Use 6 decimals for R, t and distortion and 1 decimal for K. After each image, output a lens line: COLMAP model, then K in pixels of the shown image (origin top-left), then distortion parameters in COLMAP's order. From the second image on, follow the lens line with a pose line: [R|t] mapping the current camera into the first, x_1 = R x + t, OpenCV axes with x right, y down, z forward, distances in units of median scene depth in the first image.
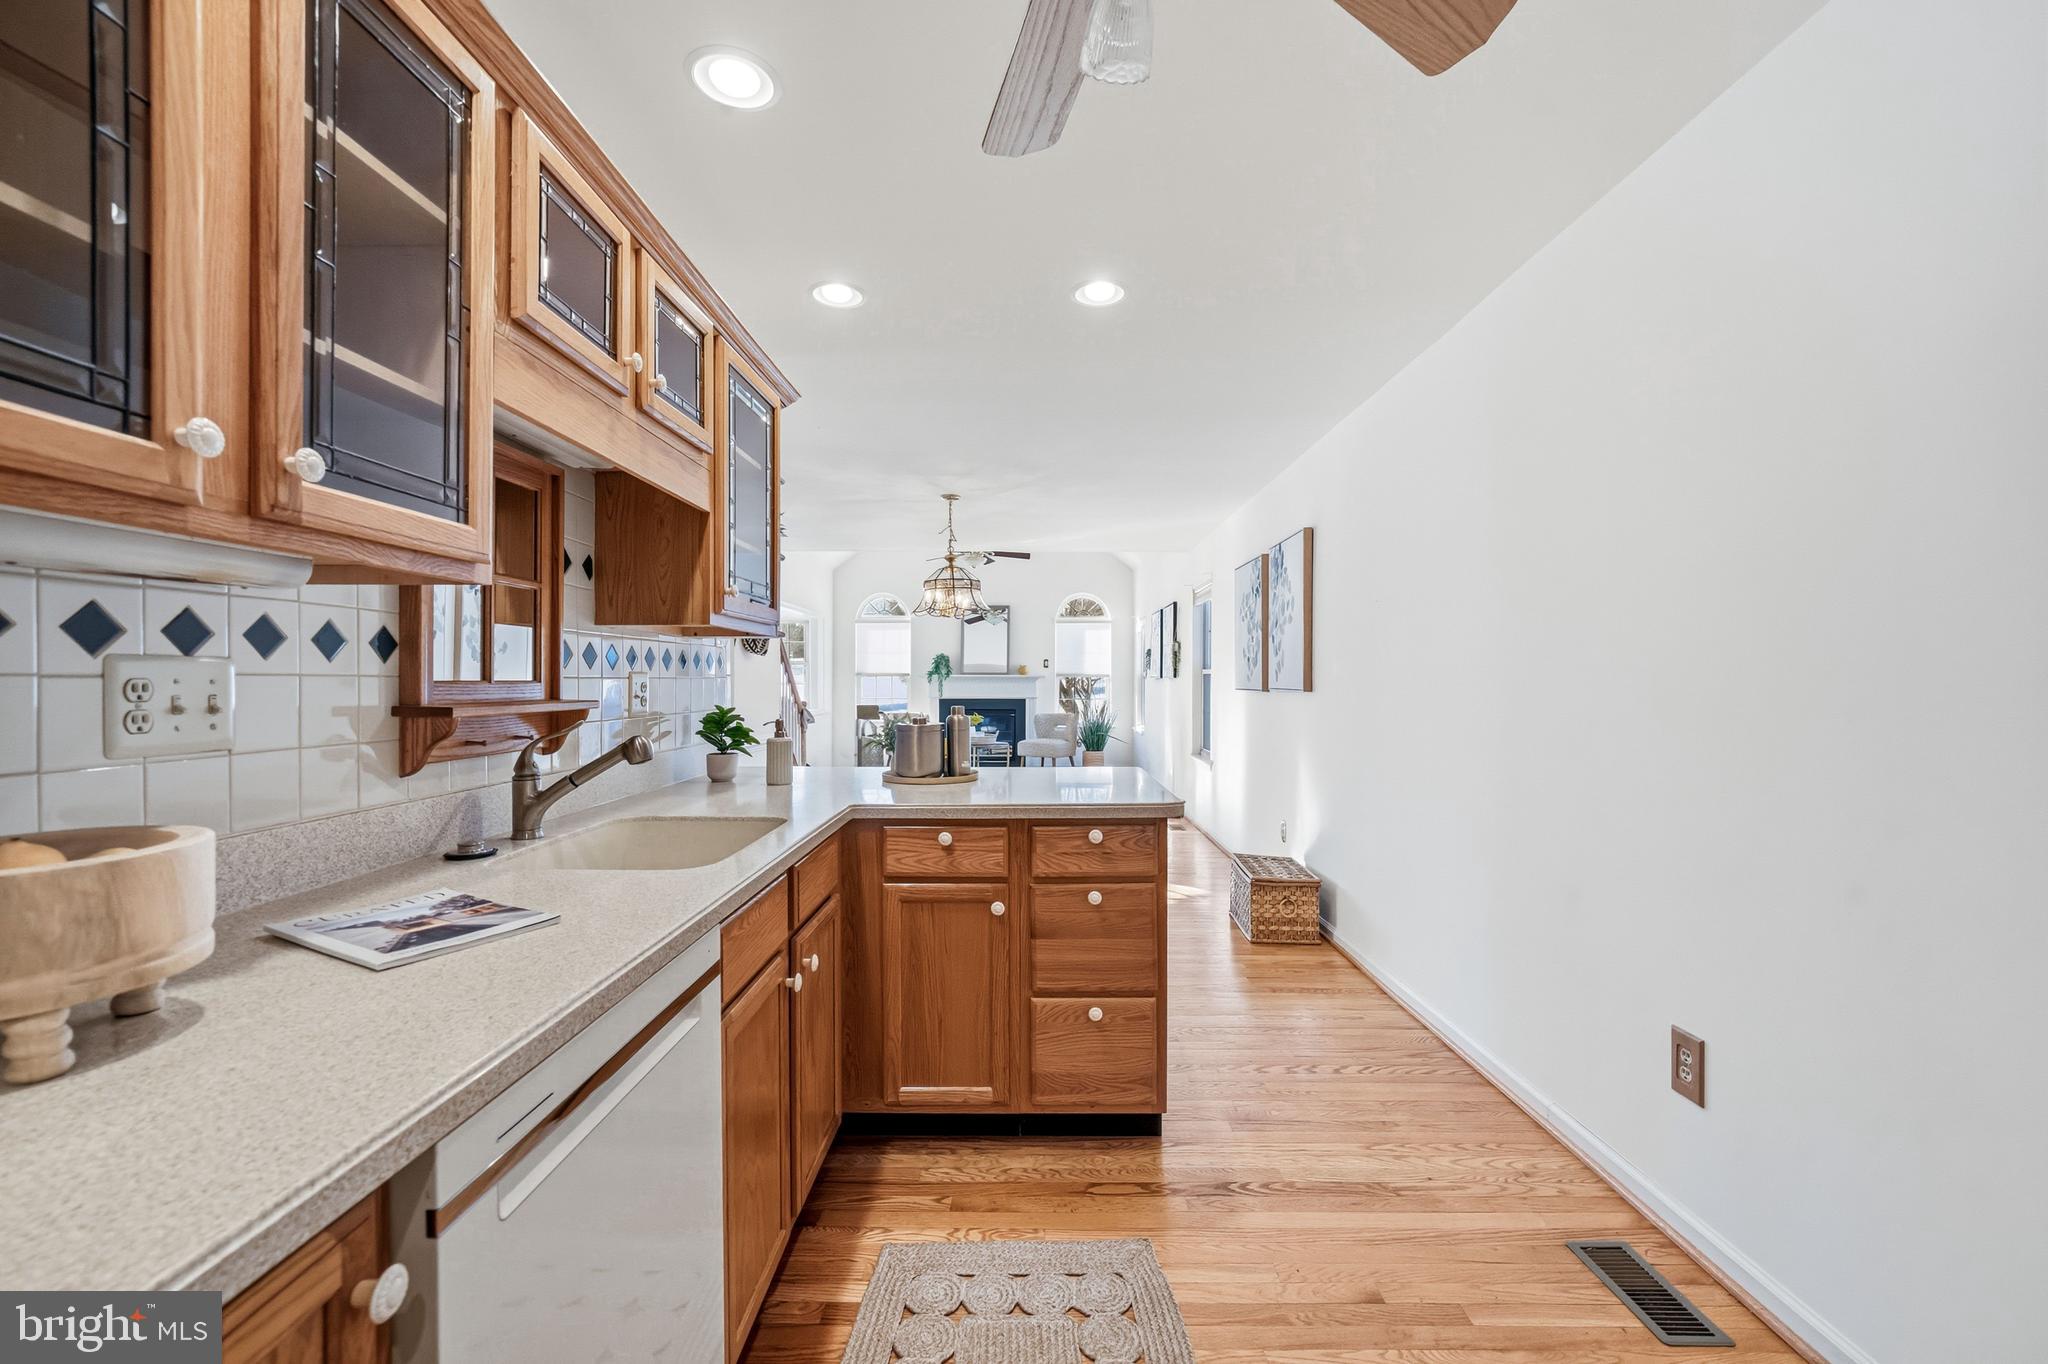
lens RADIAL K [[868.5, 0, 1021.7], [0, 868.5, 685.6], [0, 0, 1]] dist [-0.005398, -0.000046]
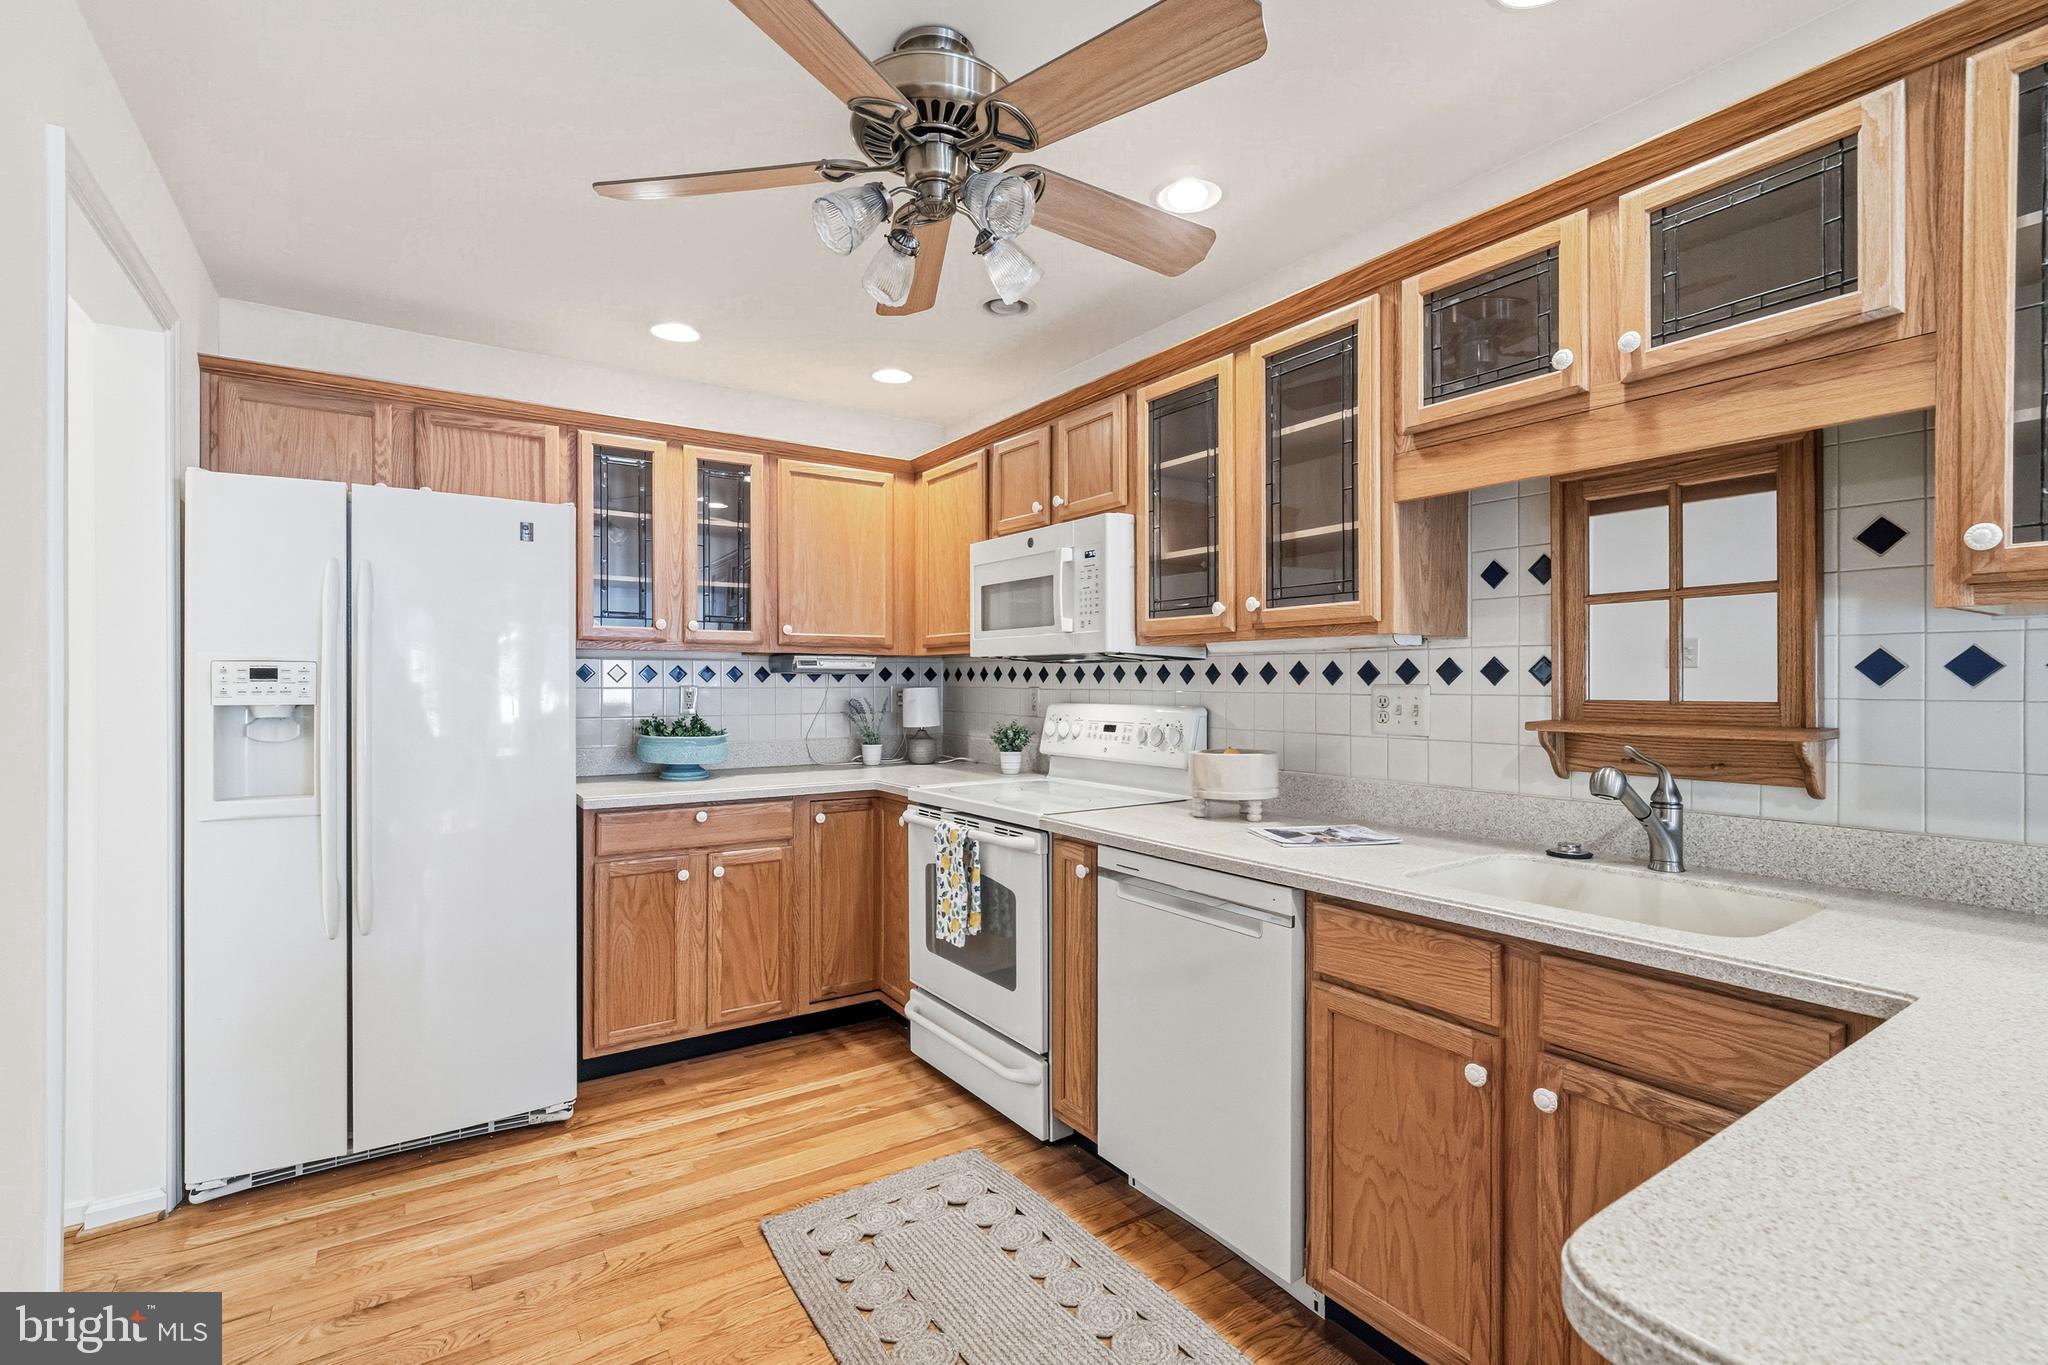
lens RADIAL K [[931.6, 0, 1029.7], [0, 931.6, 685.1], [0, 0, 1]] dist [-0.004142, 0.001758]
pose [[-0.830062, -0.040884, -0.556170, 0.815514], [-0.040136, 0.999102, -0.013543, 0.026808], [0.556225, 0.011081, -0.830958, 2.163347]]
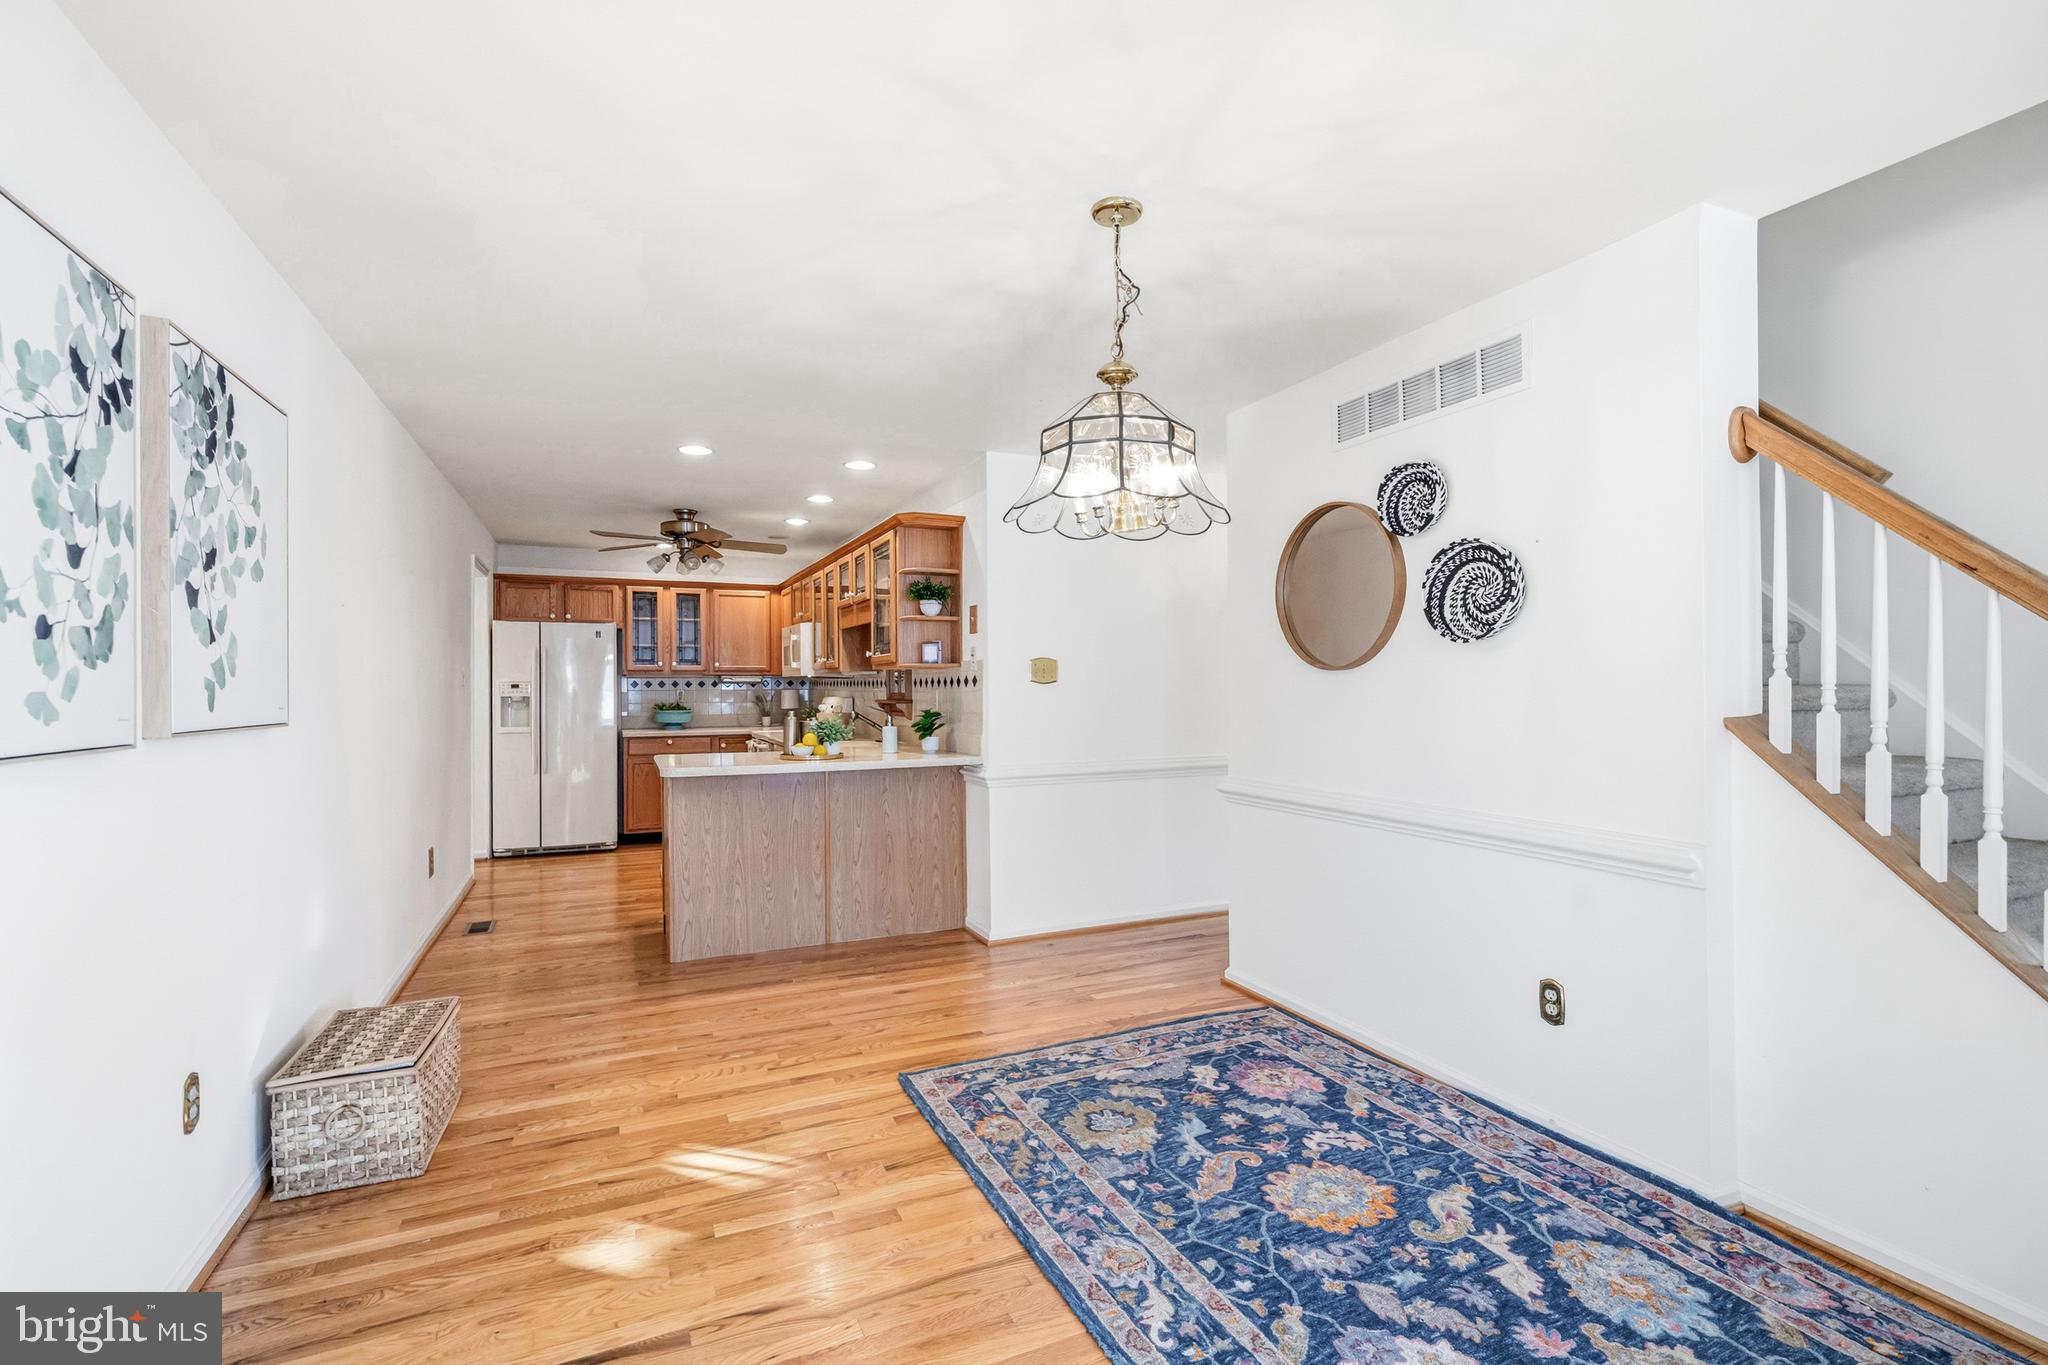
lens RADIAL K [[931.6, 0, 1033.3], [0, 931.6, 680.3], [0, 0, 1]] dist [-0.004142, 0.001758]
pose [[-0.908740, -0.037550, -0.415669, 0.528837], [-0.034069, 0.999295, -0.015793, -0.015969], [0.415969, -0.000190, -0.909379, 6.411745]]
